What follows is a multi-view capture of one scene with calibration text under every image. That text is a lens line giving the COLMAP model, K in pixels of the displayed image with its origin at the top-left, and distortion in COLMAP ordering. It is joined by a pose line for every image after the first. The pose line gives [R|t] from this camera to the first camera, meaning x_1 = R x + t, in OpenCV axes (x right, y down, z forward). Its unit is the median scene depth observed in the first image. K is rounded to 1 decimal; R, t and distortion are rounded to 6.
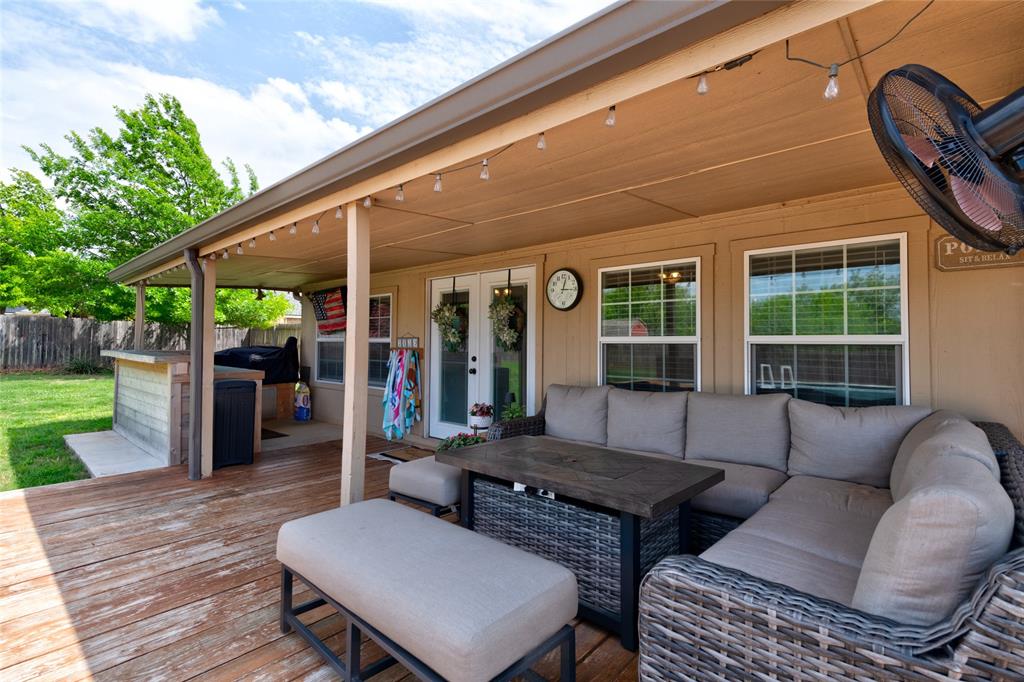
lens RADIAL K [[478.3, 0, 513.9], [0, 478.3, 331.2], [0, 0, 1]] dist [0.003271, 0.000051]
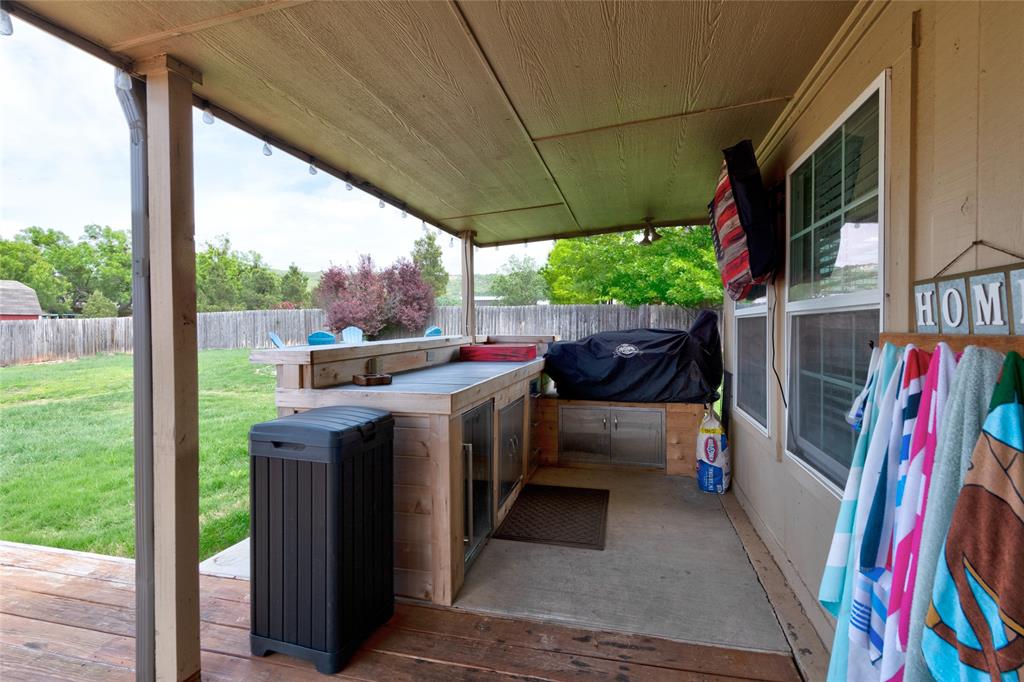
lens RADIAL K [[478.3, 0, 513.9], [0, 478.3, 331.2], [0, 0, 1]] dist [0.003271, 0.000051]
pose [[0.455569, -0.001341, -0.890199, -0.146541], [0.031530, 0.999396, 0.014631, 0.026346], [0.889642, -0.034734, 0.455336, 0.775806]]
